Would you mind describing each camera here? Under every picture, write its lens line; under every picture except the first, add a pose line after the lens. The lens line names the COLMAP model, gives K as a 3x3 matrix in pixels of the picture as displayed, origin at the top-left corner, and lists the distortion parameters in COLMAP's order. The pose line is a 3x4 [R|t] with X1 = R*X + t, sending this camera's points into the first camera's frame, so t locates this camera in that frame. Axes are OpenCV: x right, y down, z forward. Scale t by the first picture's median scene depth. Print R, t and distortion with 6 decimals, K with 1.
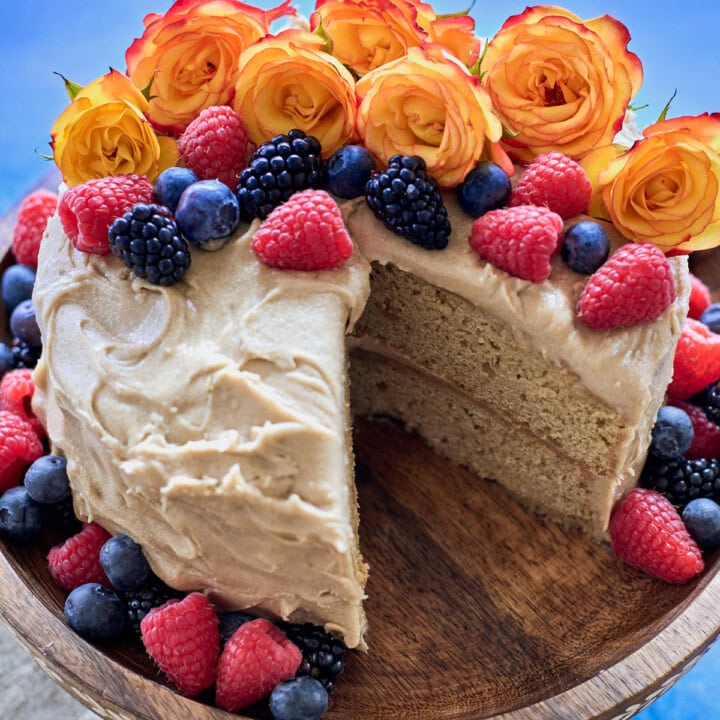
lens RADIAL K [[1593.3, 0, 360.0], [0, 1593.3, 360.0], [0, 0, 1]] dist [0.039242, -0.110144]
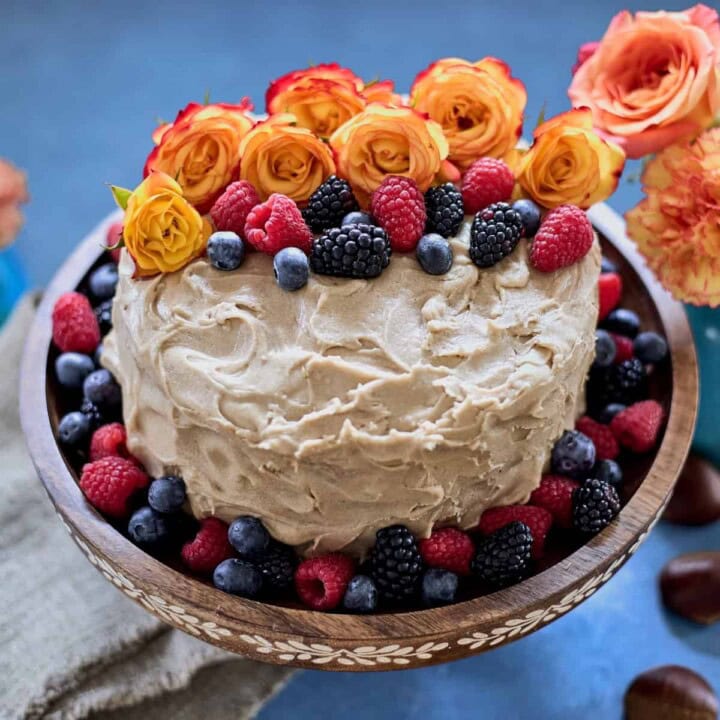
lens RADIAL K [[1593.3, 0, 360.0], [0, 1593.3, 360.0], [0, 0, 1]] dist [0.039242, -0.110144]
pose [[0.939928, -0.240148, 0.242618, -0.366365], [0.260663, 0.963814, -0.055834, 0.090725], [-0.220430, 0.115721, 0.968514, -0.308353]]
